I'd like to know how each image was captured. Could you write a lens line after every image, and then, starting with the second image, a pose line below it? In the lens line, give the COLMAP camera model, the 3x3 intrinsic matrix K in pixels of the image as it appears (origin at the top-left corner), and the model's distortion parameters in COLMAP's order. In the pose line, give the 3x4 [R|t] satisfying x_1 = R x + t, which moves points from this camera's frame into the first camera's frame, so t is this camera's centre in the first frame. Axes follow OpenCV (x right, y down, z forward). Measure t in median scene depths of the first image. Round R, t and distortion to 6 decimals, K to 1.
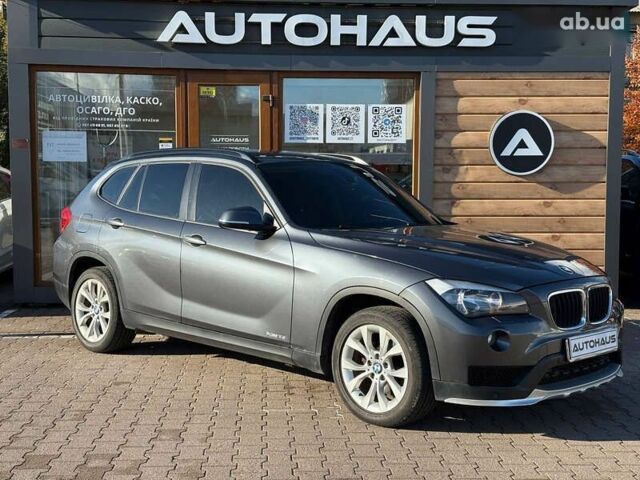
lens RADIAL K [[890.3, 0, 318.8], [0, 890.3, 240.6], [0, 0, 1]] dist [0.105134, 0.000000]
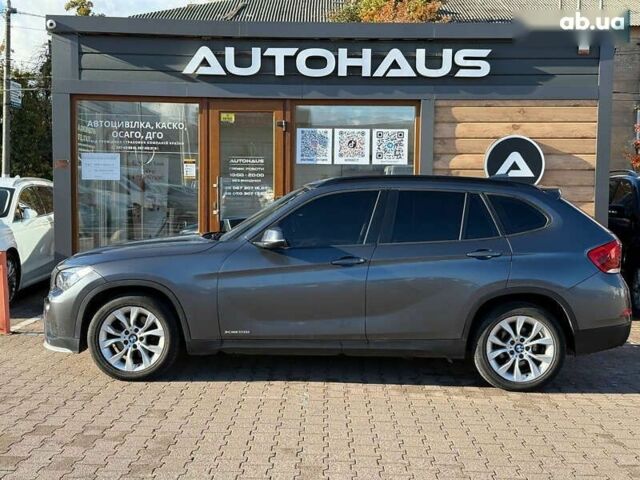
lens RADIAL K [[890.3, 0, 320.4], [0, 890.3, 240.0], [0, 0, 1]] dist [0.105134, 0.000000]
pose [[0.997614, 0.010556, -0.068229, 0.068109], [-0.011465, 0.999850, -0.012955, -0.001536], [0.068082, 0.013707, 0.997586, -0.097011]]
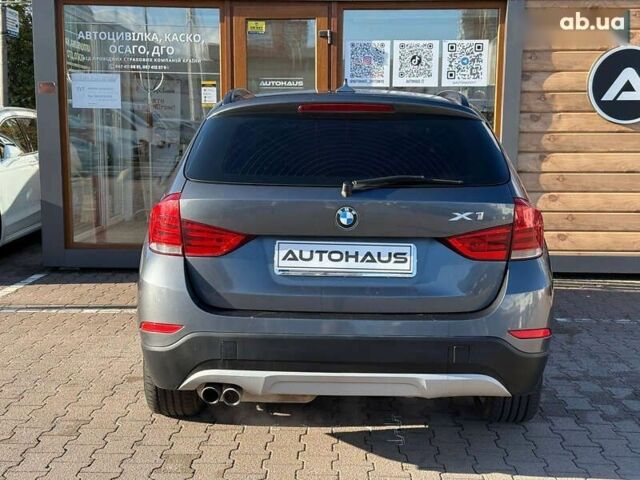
lens RADIAL K [[890.3, 0, 318.4], [0, 890.3, 241.7], [0, 0, 1]] dist [0.105134, 0.000000]
pose [[0.996767, 0.011900, -0.079461, 0.006992], [-0.007176, 0.998204, 0.059470, -0.011044], [0.080026, -0.058707, 0.995062, 0.128955]]
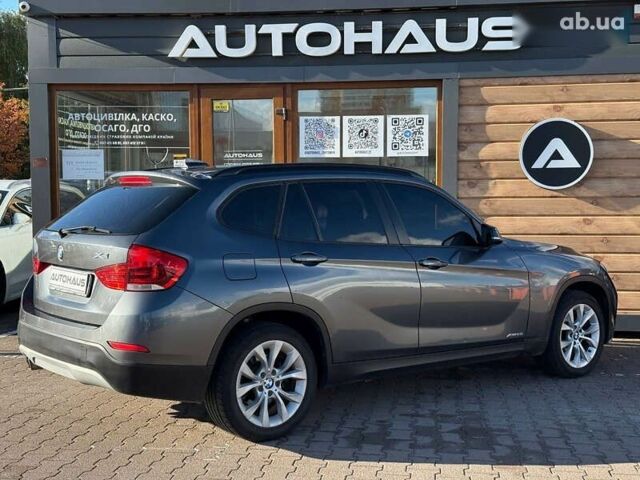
lens RADIAL K [[890.3, 0, 323.8], [0, 890.3, 238.2], [0, 0, 1]] dist [0.105134, 0.000000]
pose [[0.982246, 0.002454, -0.187580, 0.168588], [-0.005928, 0.999821, -0.017960, -0.006151], [0.187502, 0.018753, 0.982085, 0.067560]]
